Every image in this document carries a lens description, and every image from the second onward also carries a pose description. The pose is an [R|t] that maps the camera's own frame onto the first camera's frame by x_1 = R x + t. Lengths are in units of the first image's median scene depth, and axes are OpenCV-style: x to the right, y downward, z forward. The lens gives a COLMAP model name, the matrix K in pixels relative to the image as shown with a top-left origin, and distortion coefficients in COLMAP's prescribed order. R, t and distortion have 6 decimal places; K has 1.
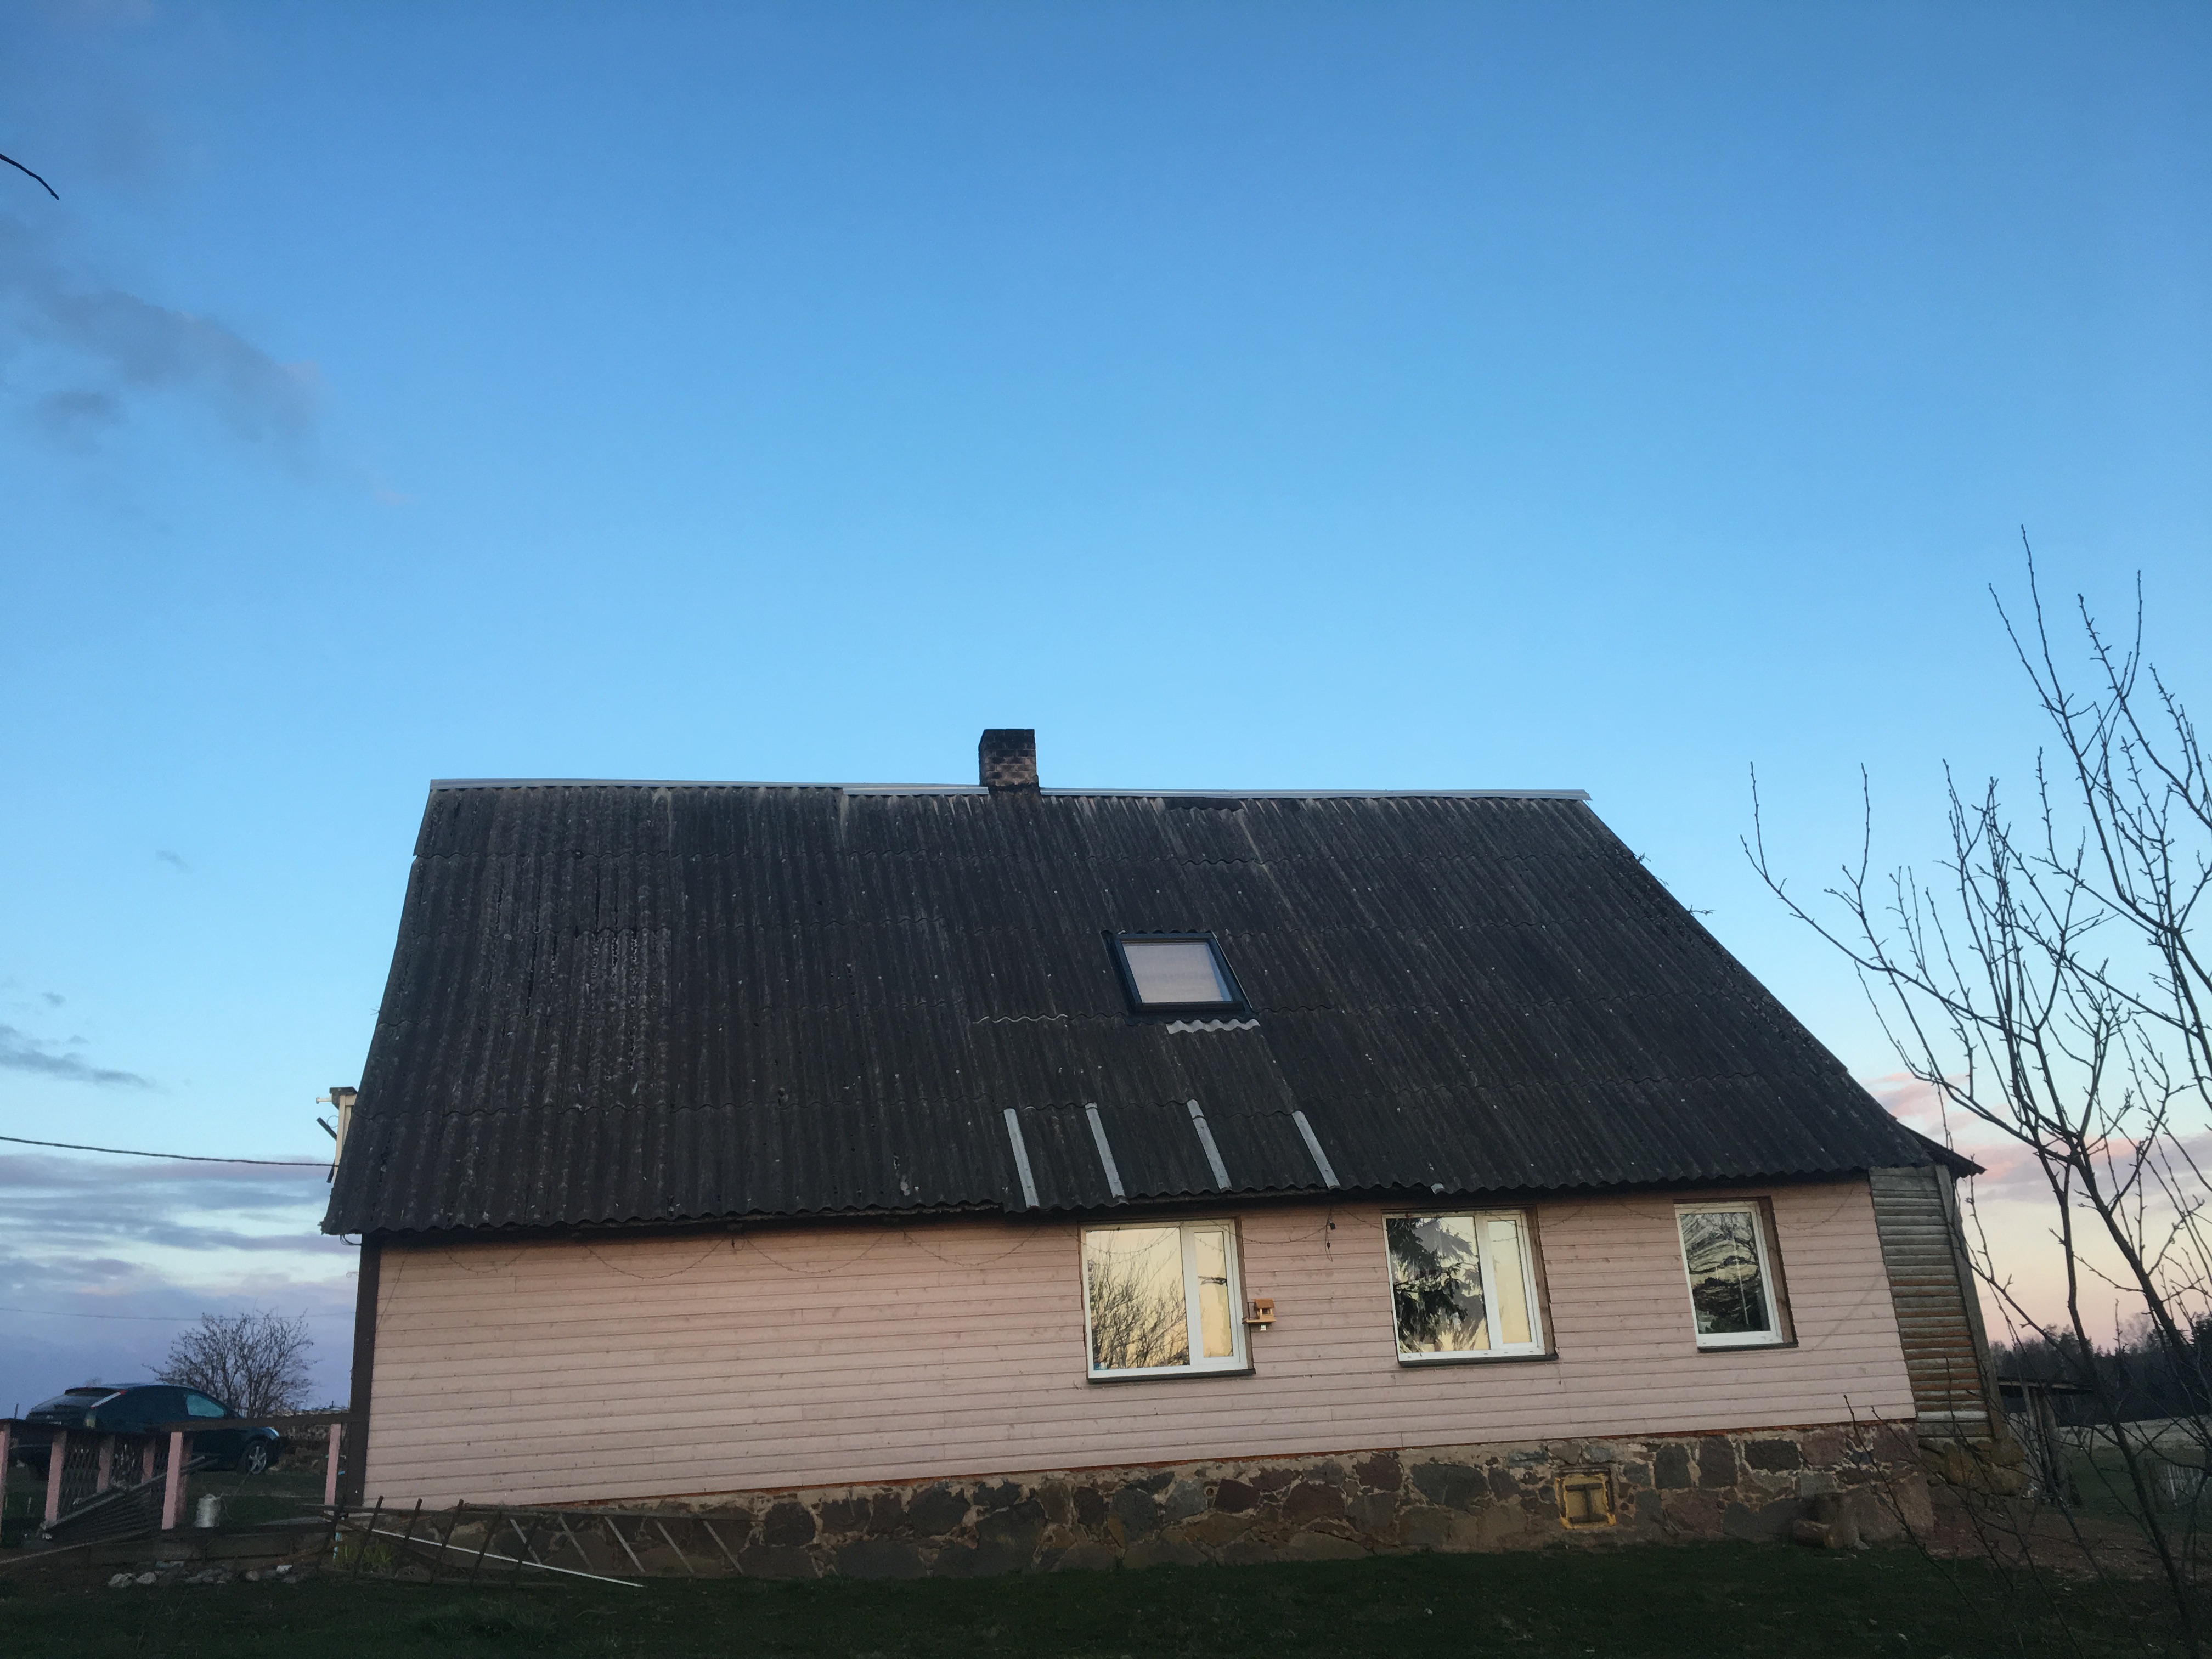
lens RADIAL K [[1826.1, 0, 1106.0], [0, 1826.1, 829.5], [0, 0, 1]] dist [0.091120, -0.108414]
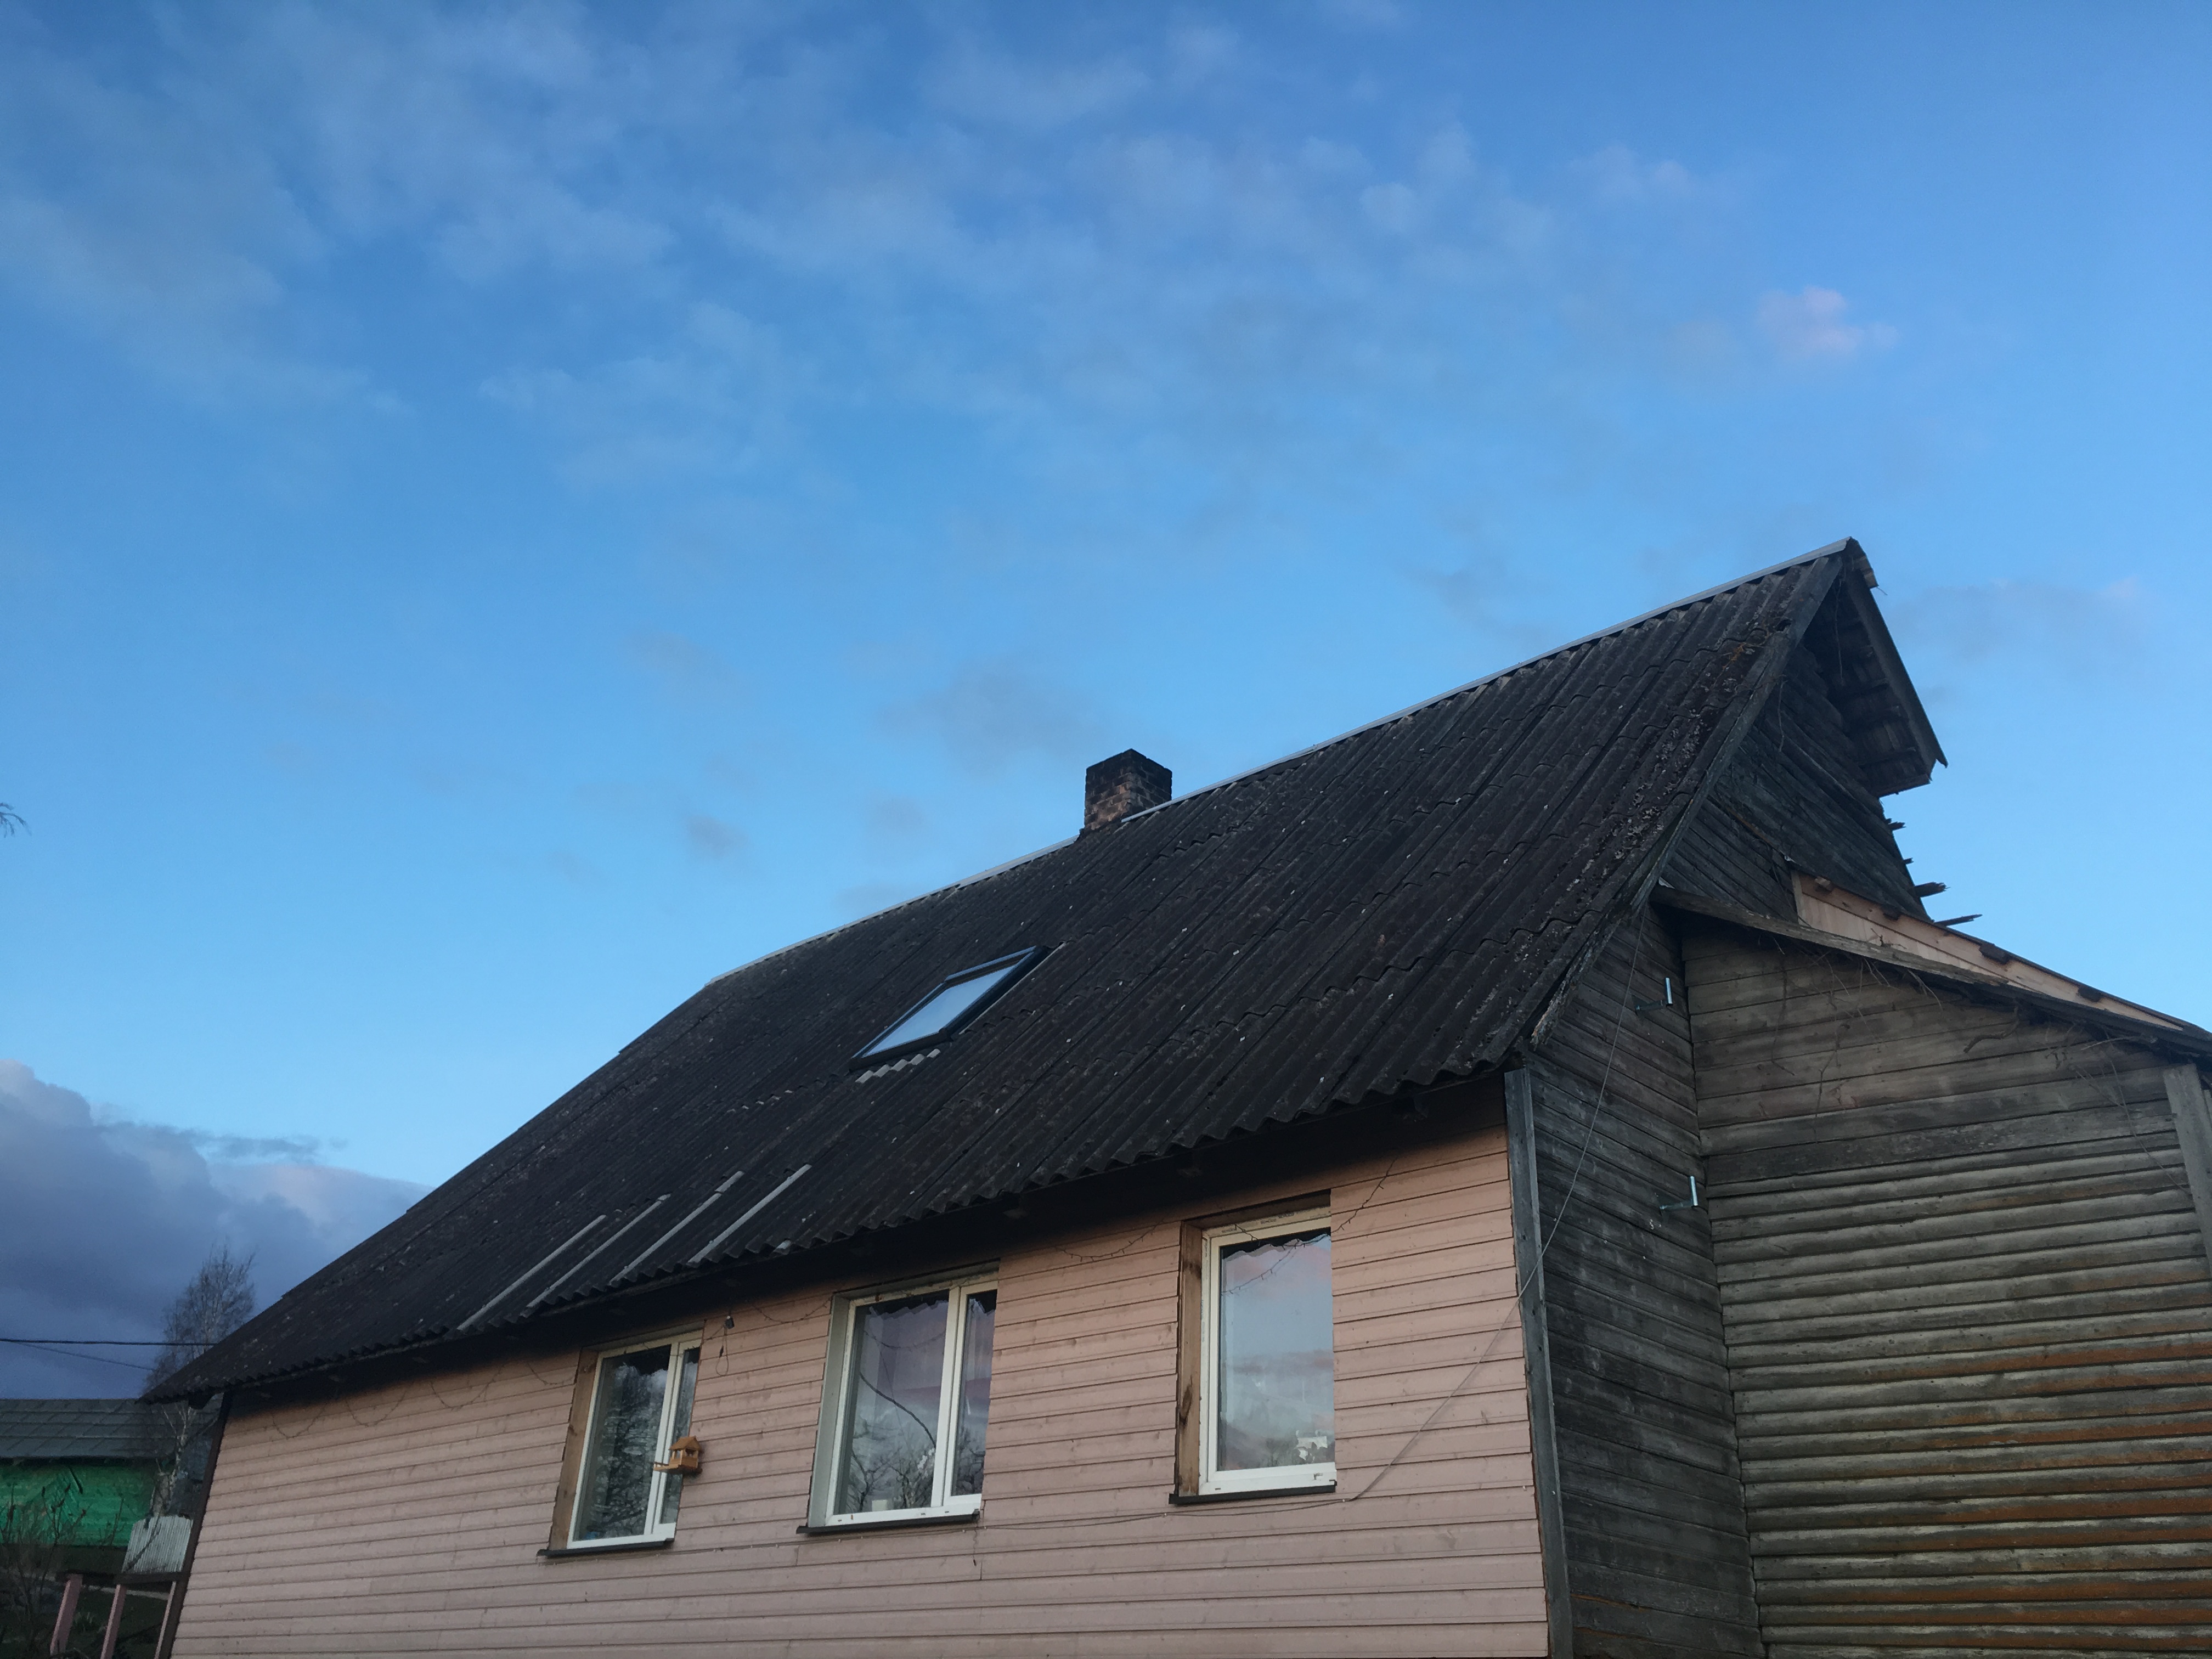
lens RADIAL K [[1826.1, 0, 1106.0], [0, 1826.1, 829.5], [0, 0, 1]] dist [0.091120, -0.108414]
pose [[0.605703, -0.283991, -0.743285, 0.764953], [0.187752, 0.958771, -0.213324, 0.210170], [0.773223, -0.010343, 0.634050, 0.665735]]
